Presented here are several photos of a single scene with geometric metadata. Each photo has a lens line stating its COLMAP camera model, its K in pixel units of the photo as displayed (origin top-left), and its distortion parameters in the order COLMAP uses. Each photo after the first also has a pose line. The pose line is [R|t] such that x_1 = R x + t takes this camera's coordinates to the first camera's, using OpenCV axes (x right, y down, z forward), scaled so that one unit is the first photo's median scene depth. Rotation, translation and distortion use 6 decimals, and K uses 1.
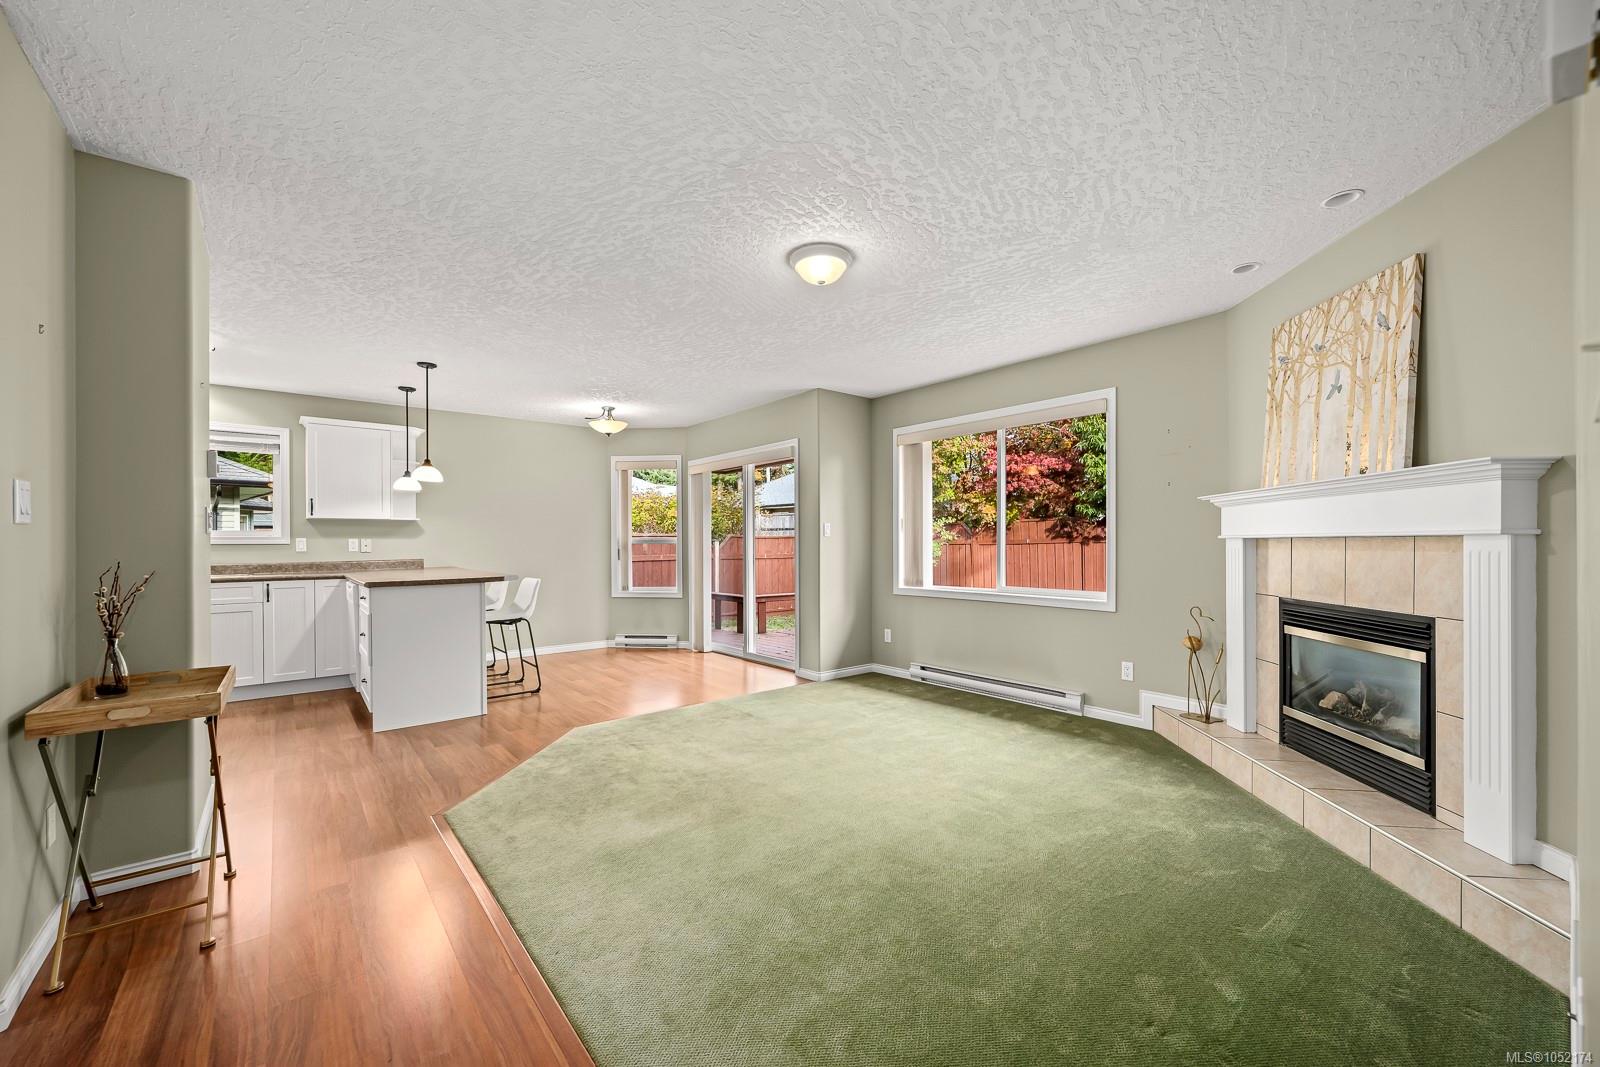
lens RADIAL K [[634.0, 0, 794.7], [0, 634.0, 543.7], [0, 0, 1]] dist [0.000323, -0.000140]
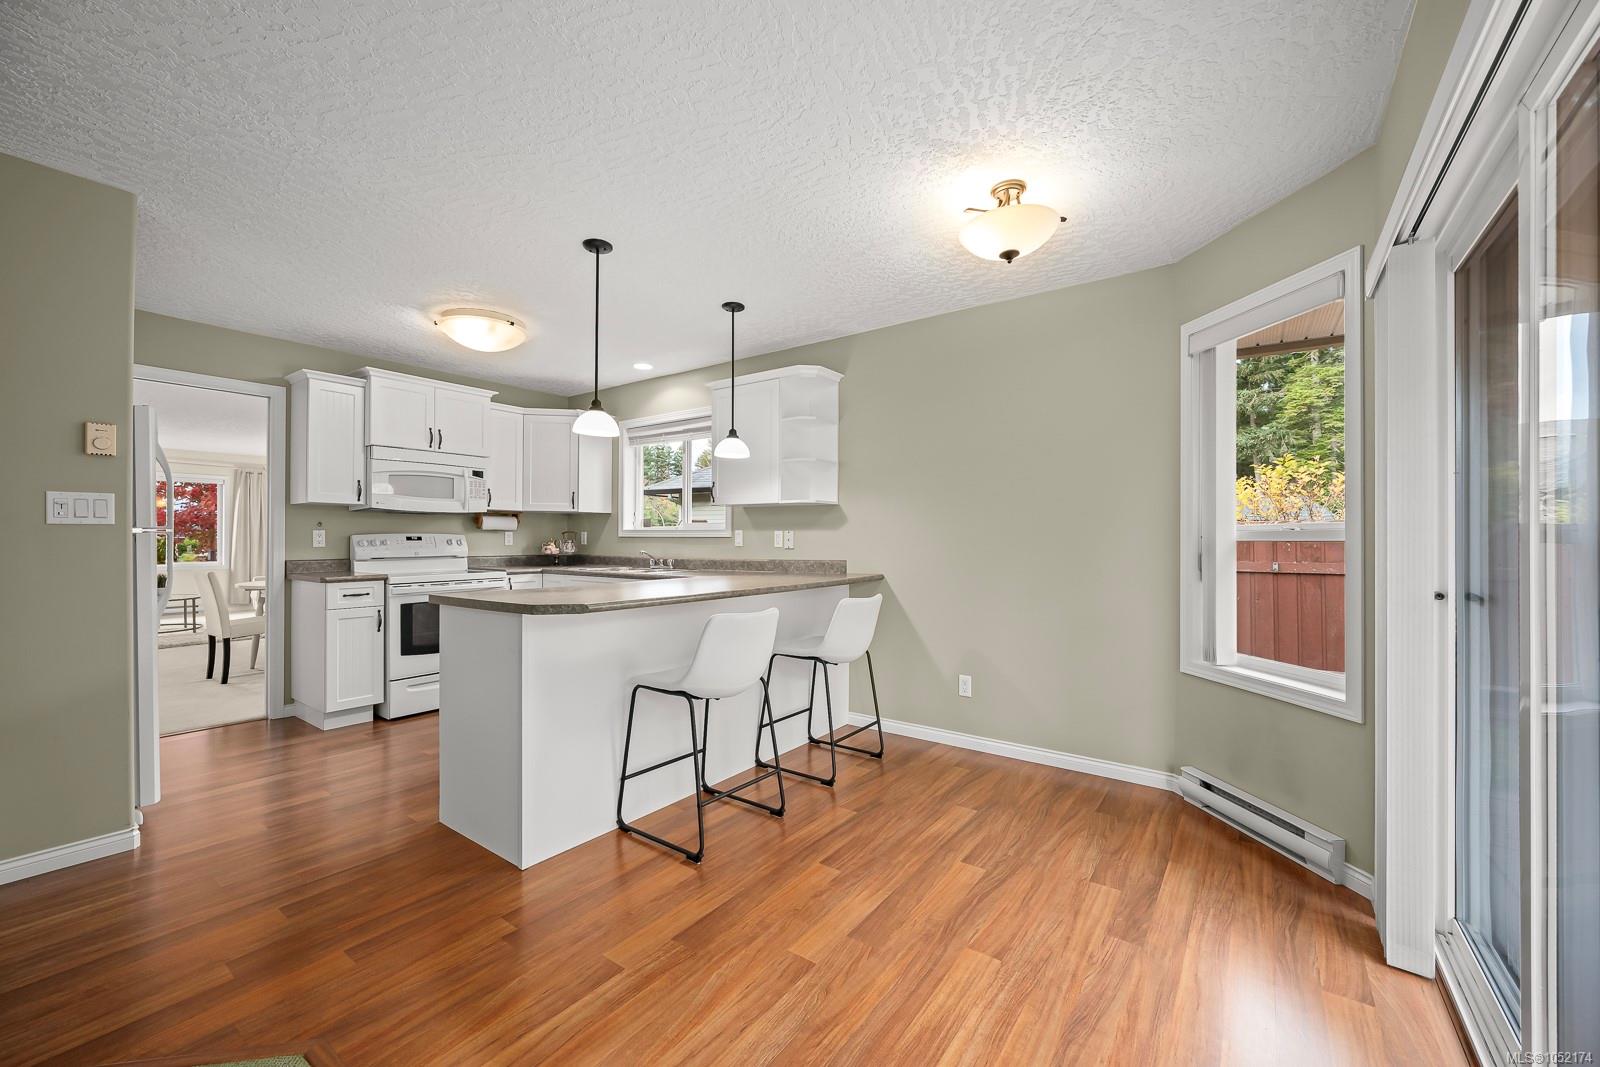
lens RADIAL K [[634.0, 0, 812.9], [0, 634.0, 536.0], [0, 0, 1]] dist [0.000323, -0.000140]
pose [[0.260212, 0.003012, -0.965547, 0.083769], [-0.004639, 0.999987, 0.001869, -0.004727], [0.965540, 0.003993, 0.260222, 1.237307]]
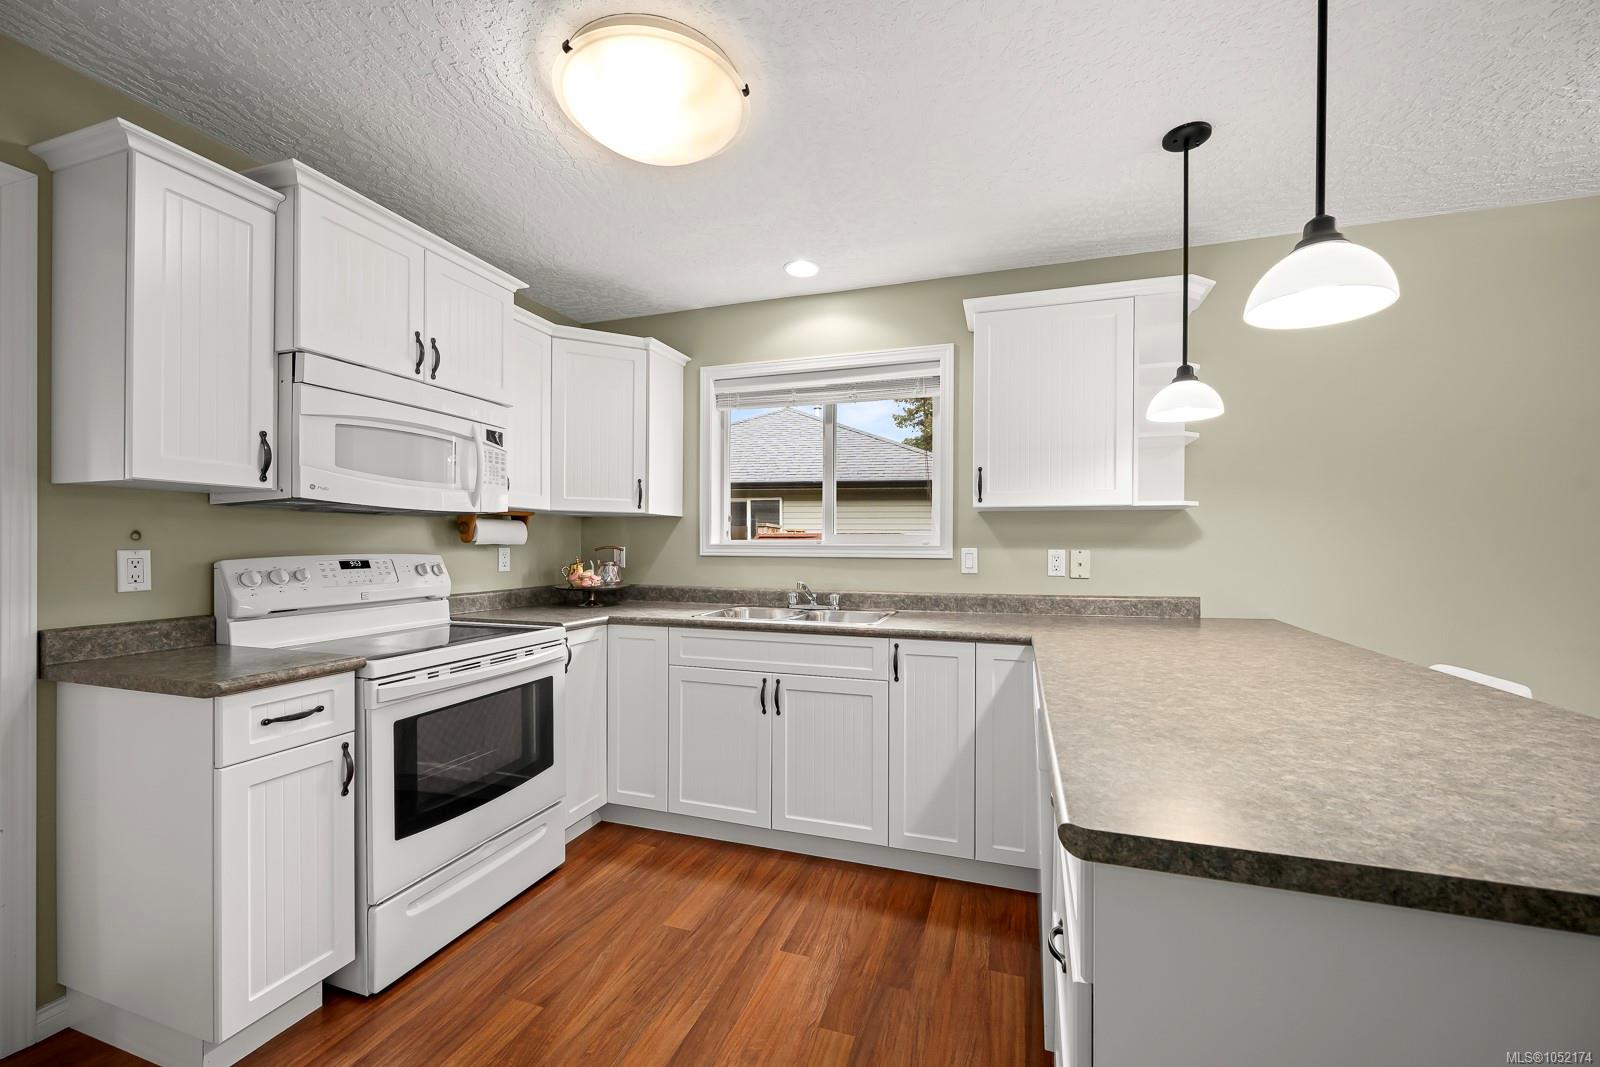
lens RADIAL K [[634.0, 0, 810.4], [0, 634.0, 544.0], [0, 0, 1]] dist [0.000323, -0.000140]
pose [[0.536874, 0.008163, -0.843623, -0.571553], [-0.007834, 0.999958, 0.004690, -0.019032], [0.843626, 0.004091, 0.536916, 0.855182]]
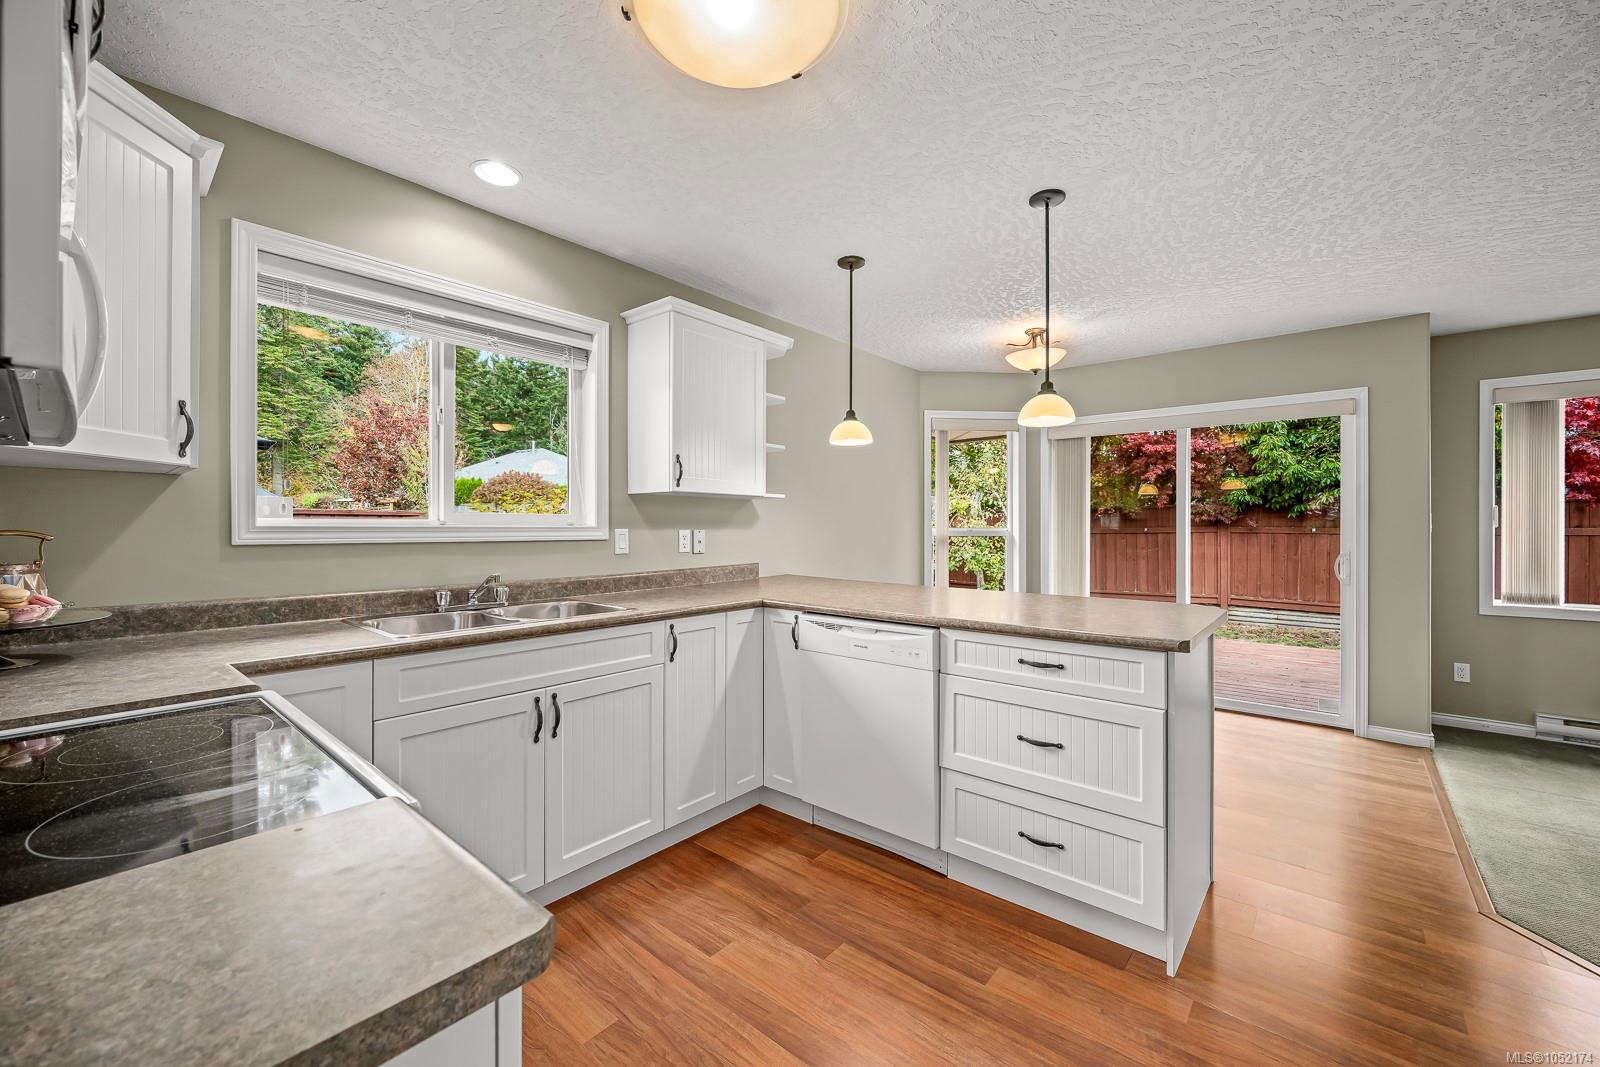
lens RADIAL K [[634.0, 0, 796.2], [0, 634.0, 525.3], [0, 0, 1]] dist [0.000323, -0.000140]
pose [[0.983943, 0.008969, 0.178255, -1.029404], [-0.008631, 0.999959, -0.002674, -0.016408], [-0.178272, 0.001092, 0.983981, 0.627779]]
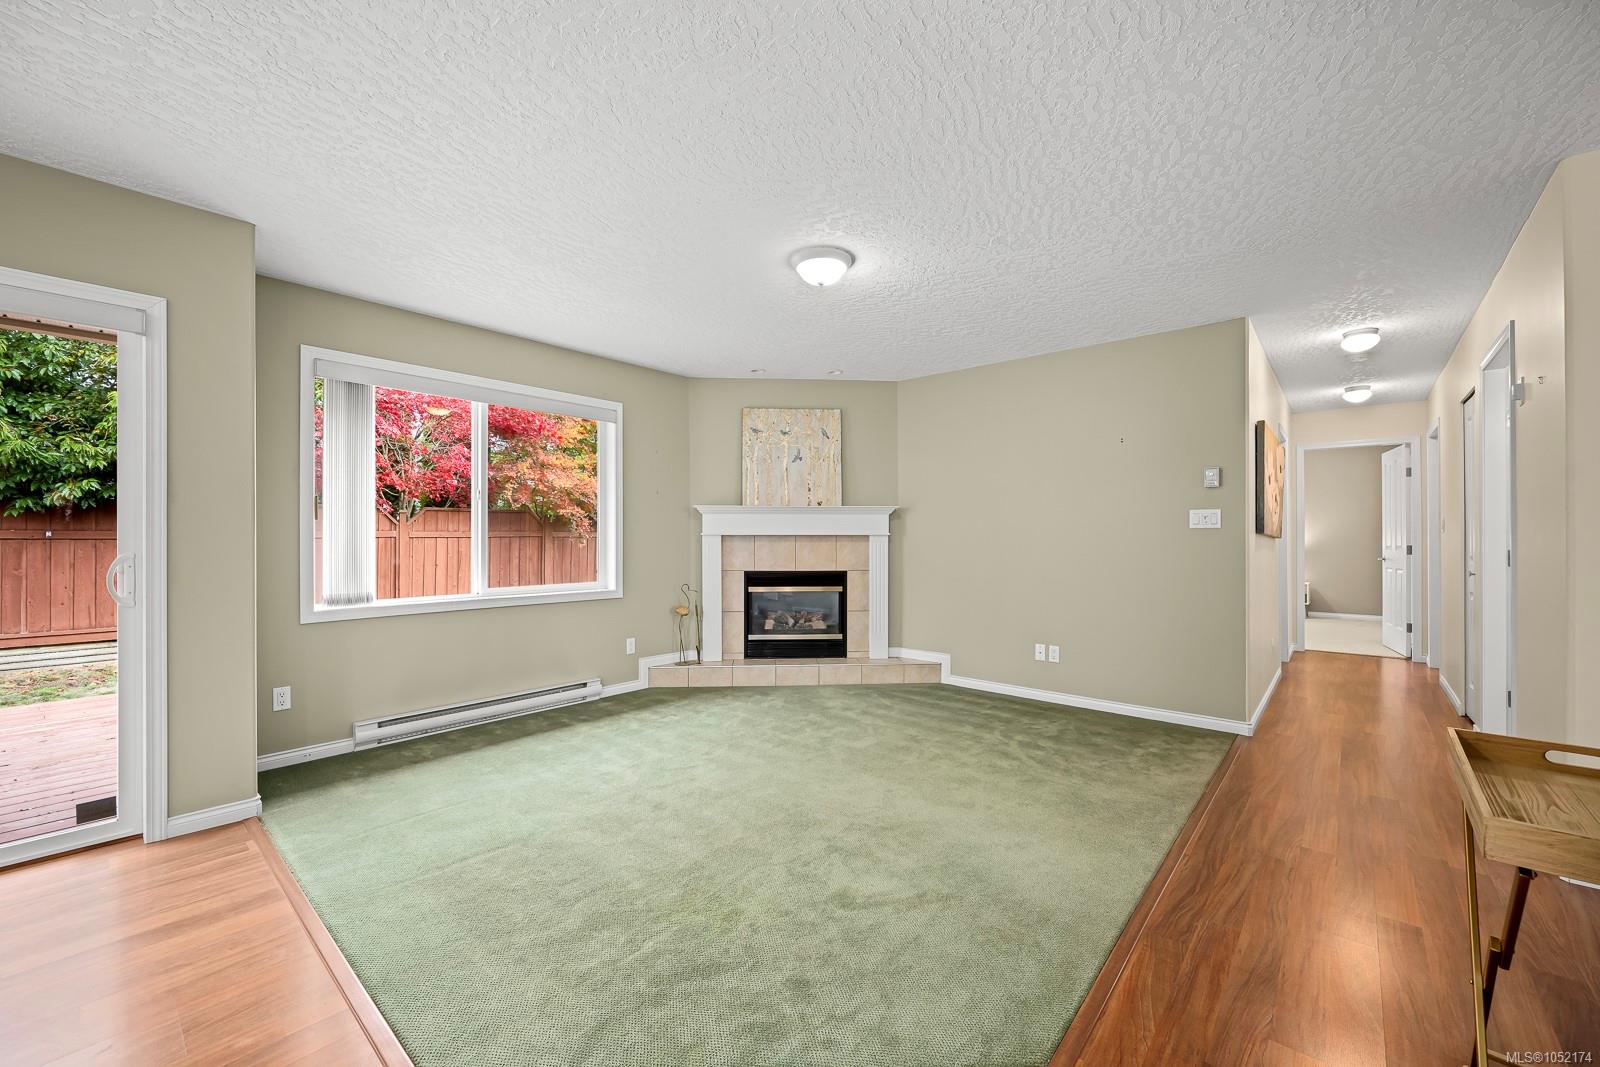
lens RADIAL K [[634.0, 0, 806.7], [0, 634.0, 536.1], [0, 0, 1]] dist [0.000323, -0.000140]
pose [[-0.171421, 0.006599, 0.985176, -0.726856], [0.001861, 0.999978, -0.006374, 0.003291], [-0.985196, 0.000740, -0.171429, 0.907476]]
